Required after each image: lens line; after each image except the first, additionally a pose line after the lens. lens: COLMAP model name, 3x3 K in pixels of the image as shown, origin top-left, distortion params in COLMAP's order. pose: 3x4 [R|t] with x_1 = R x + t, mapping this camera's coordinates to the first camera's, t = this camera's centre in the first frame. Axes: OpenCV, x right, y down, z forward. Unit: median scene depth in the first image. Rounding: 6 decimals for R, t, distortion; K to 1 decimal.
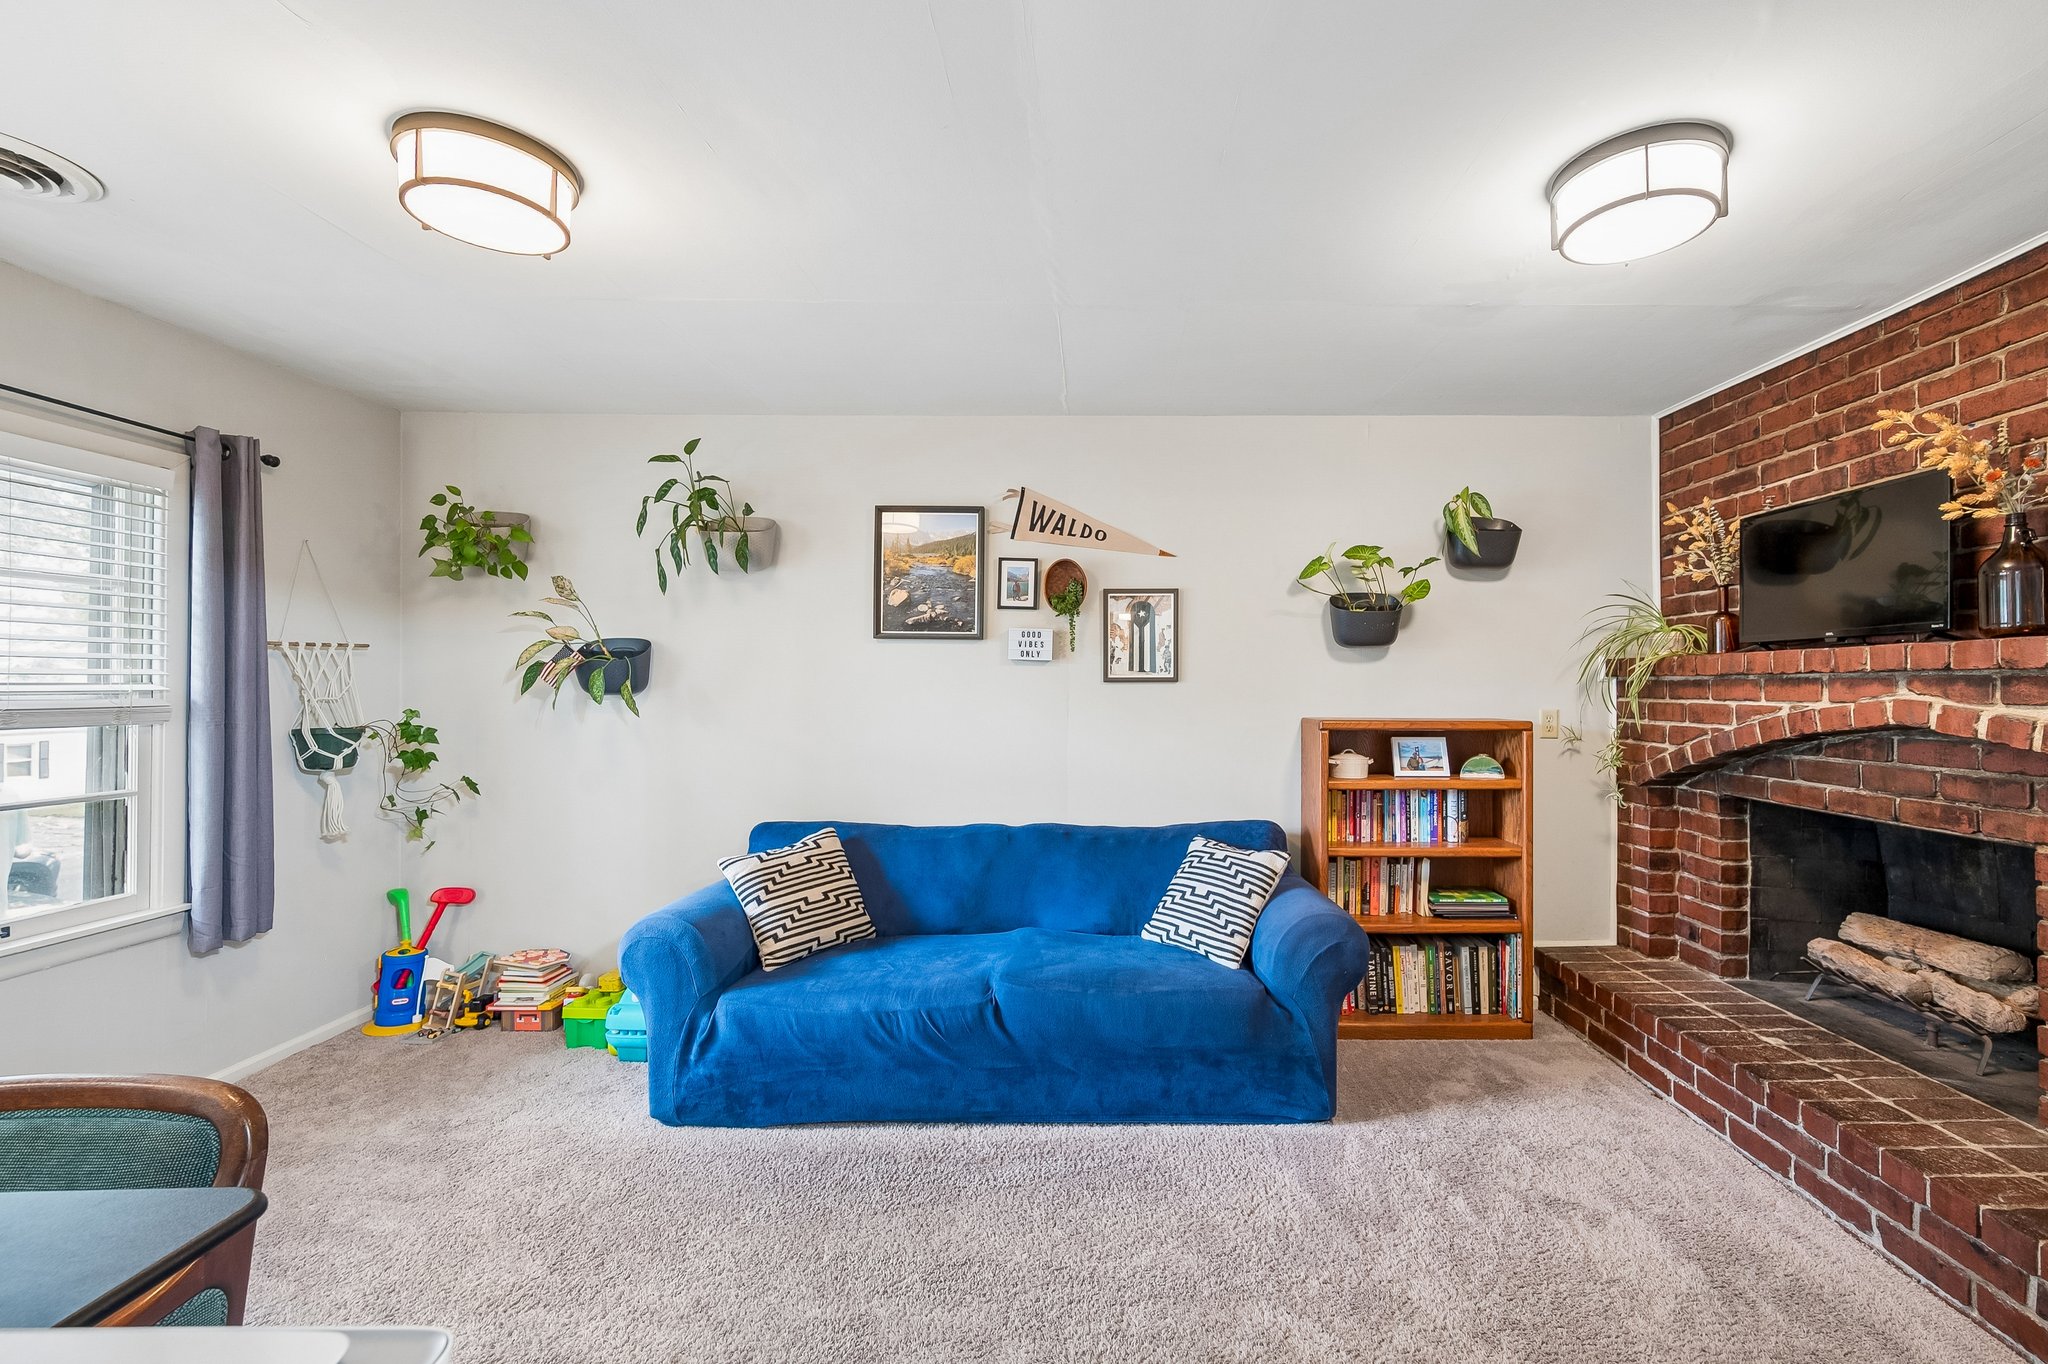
lens RADIAL K [[872.8, 0, 1106.2], [0, 872.8, 675.2], [0, 0, 1]] dist [0.000502, -0.000143]
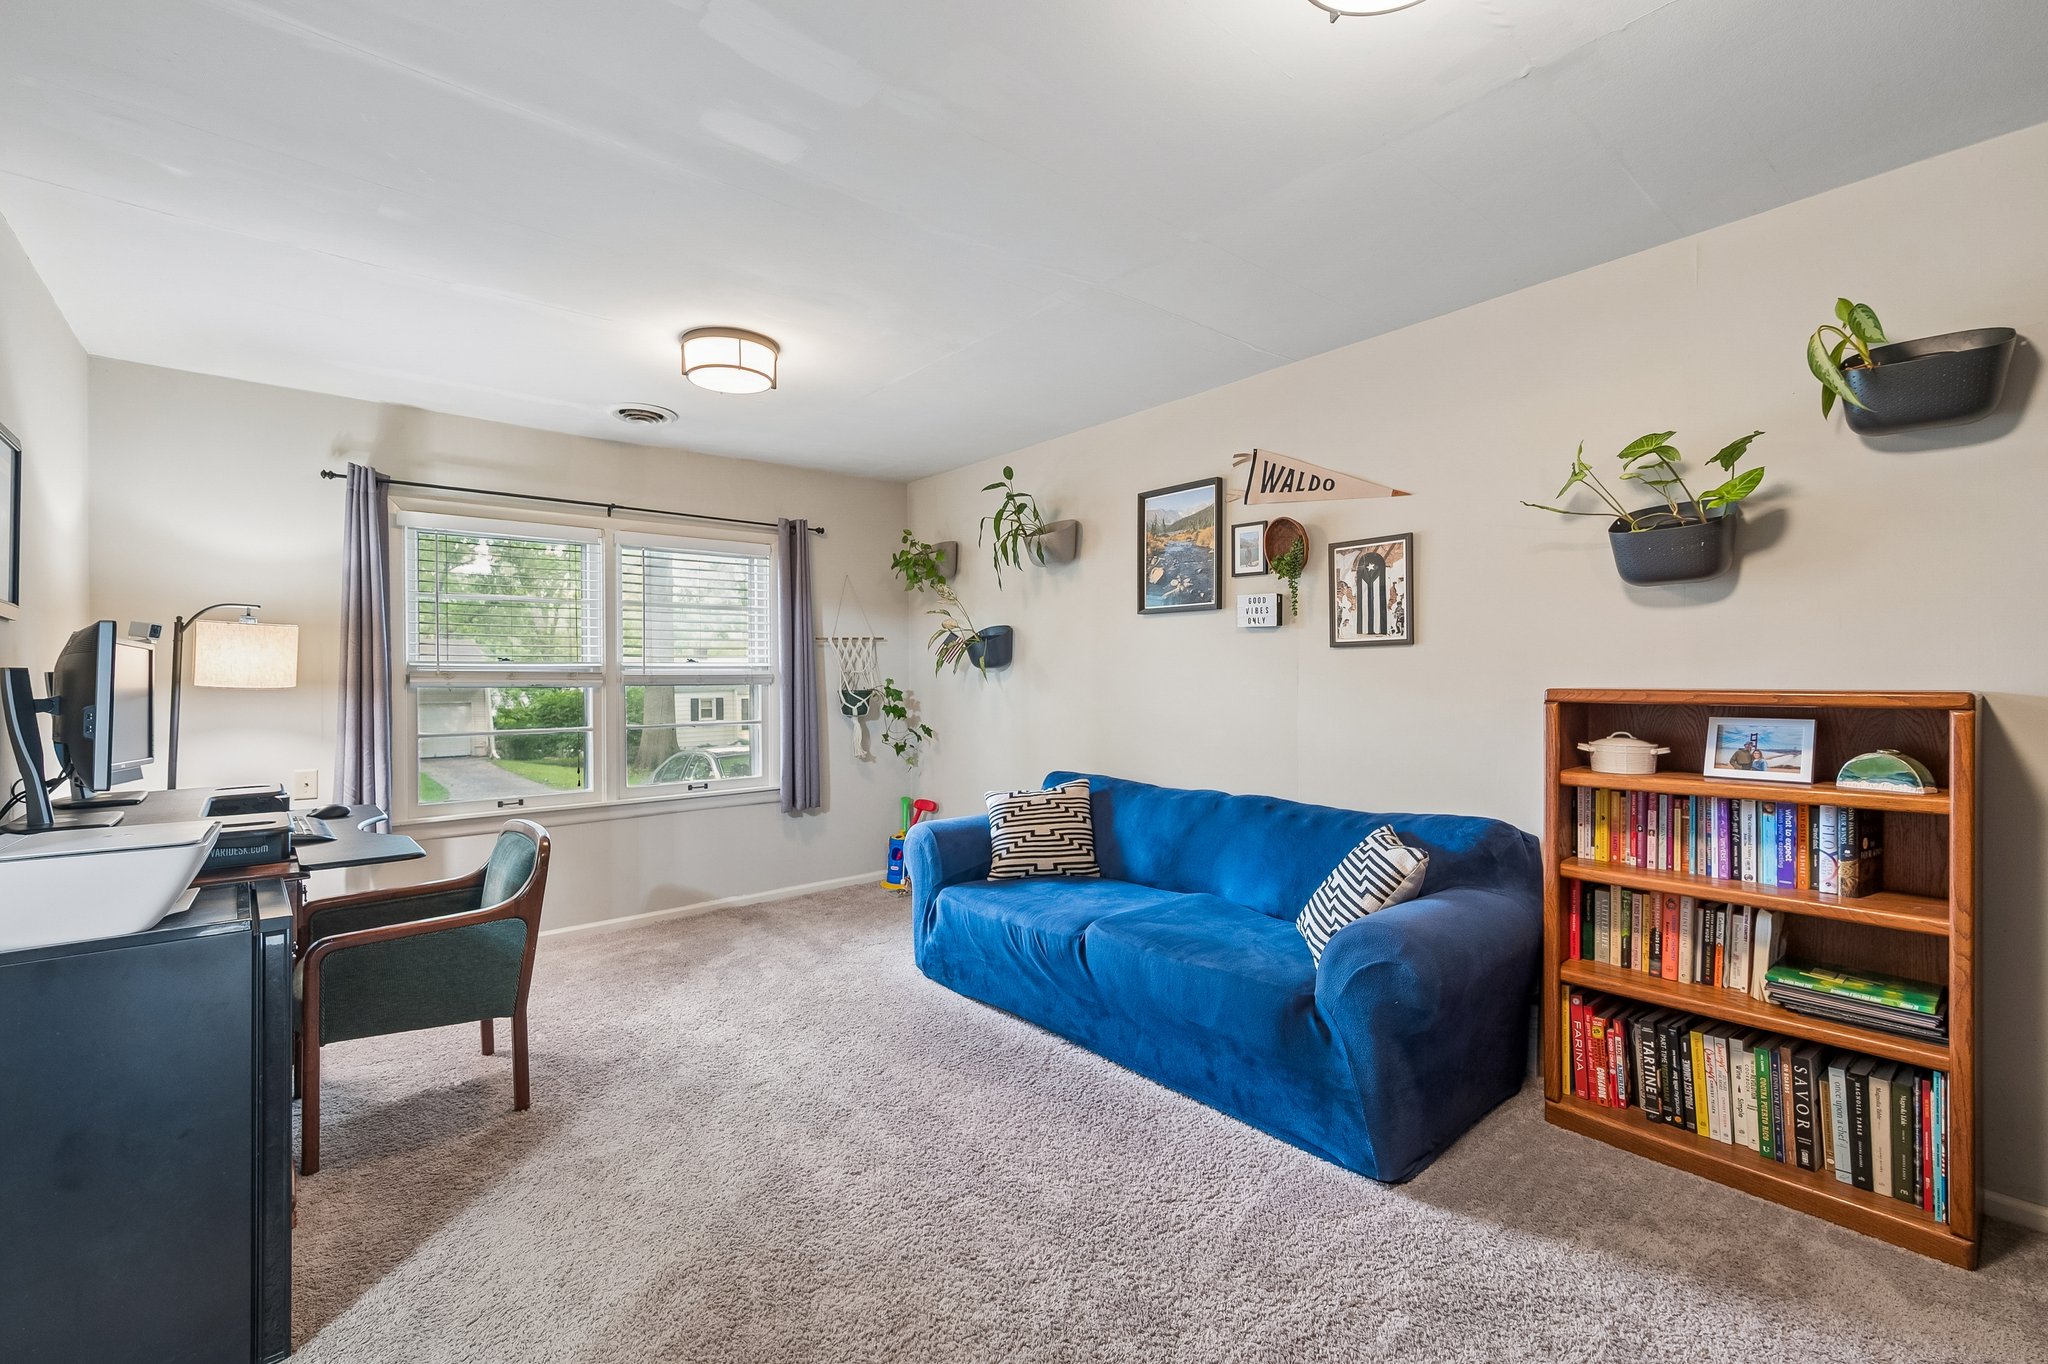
lens RADIAL K [[877.5, 0, 1026.2], [0, 877.5, 675.6], [0, 0, 1]] dist [0.000784, -0.000156]
pose [[0.637585, -0.006735, -0.770351, 0.513957], [0.017793, 0.999824, 0.005986, 0.027051], [0.770175, -0.017524, 0.637592, 0.187195]]
